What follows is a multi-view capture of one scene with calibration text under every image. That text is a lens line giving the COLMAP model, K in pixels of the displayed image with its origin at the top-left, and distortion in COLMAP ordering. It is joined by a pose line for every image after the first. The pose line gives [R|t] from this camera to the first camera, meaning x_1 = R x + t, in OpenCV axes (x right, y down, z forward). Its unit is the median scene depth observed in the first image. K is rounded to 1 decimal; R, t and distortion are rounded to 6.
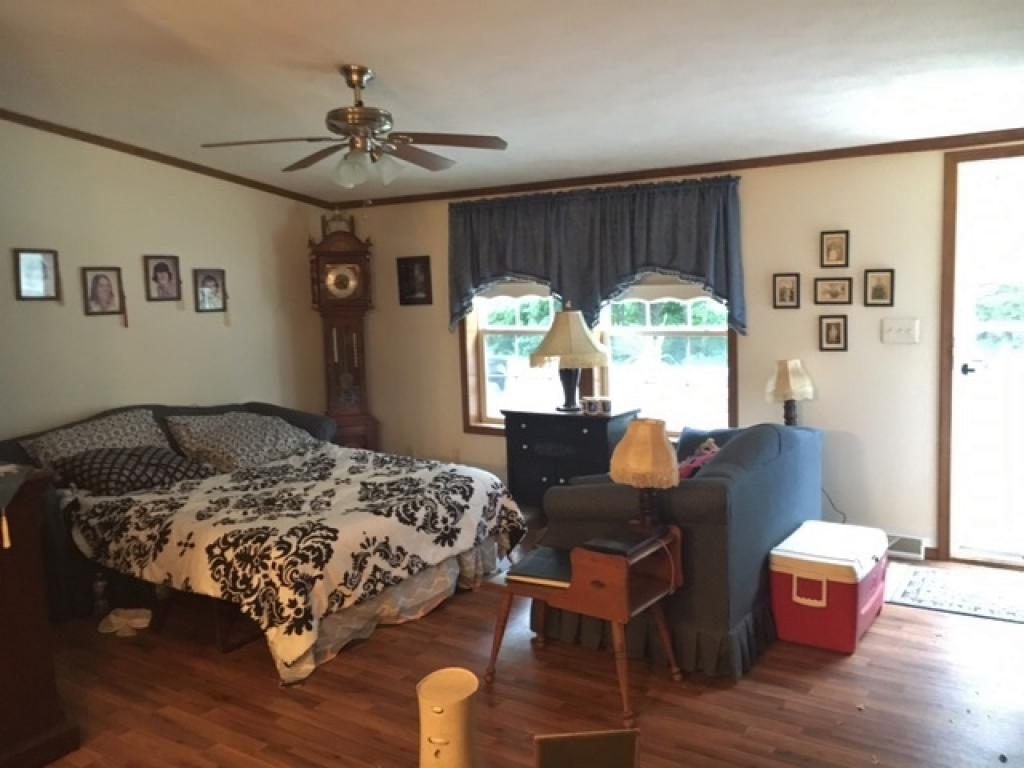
lens RADIAL K [[873.5, 0, 516.9], [0, 873.5, 382.0], [0, 0, 1]] dist [0.061814, -0.086866]
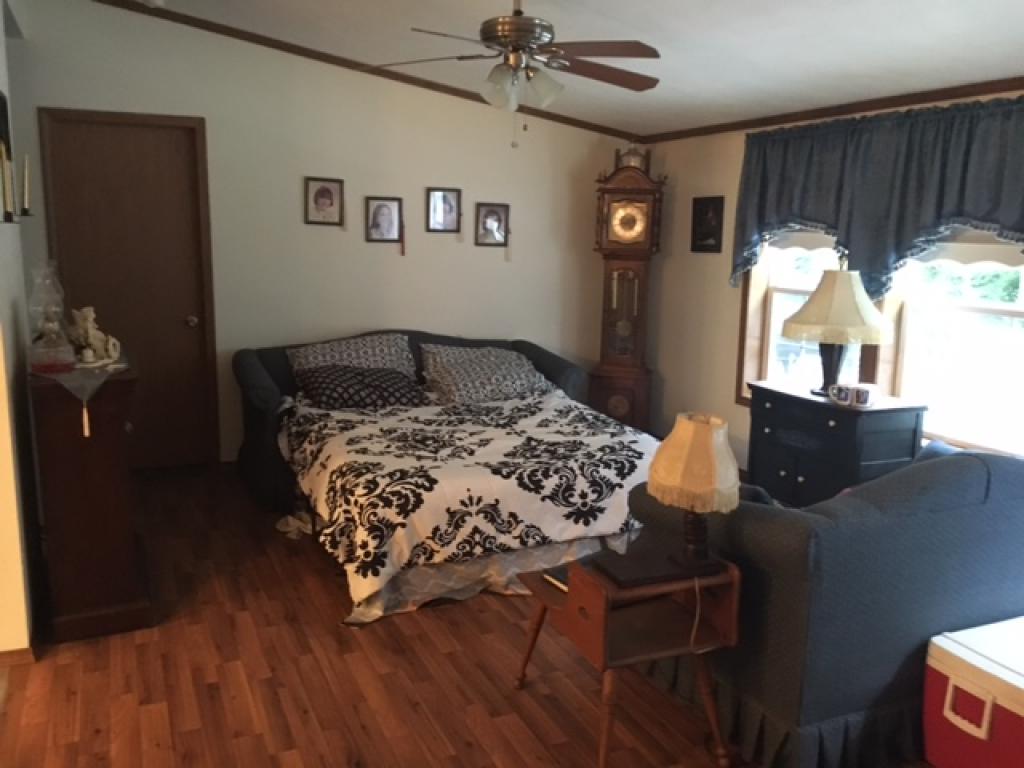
lens RADIAL K [[873.5, 0, 506.0], [0, 873.5, 386.1], [0, 0, 1]] dist [0.061814, -0.086866]
pose [[0.847151, 0.142587, -0.511864, 0.233787], [-0.108694, 0.989455, 0.095735, -0.021775], [0.520117, -0.025466, 0.853715, 0.170795]]
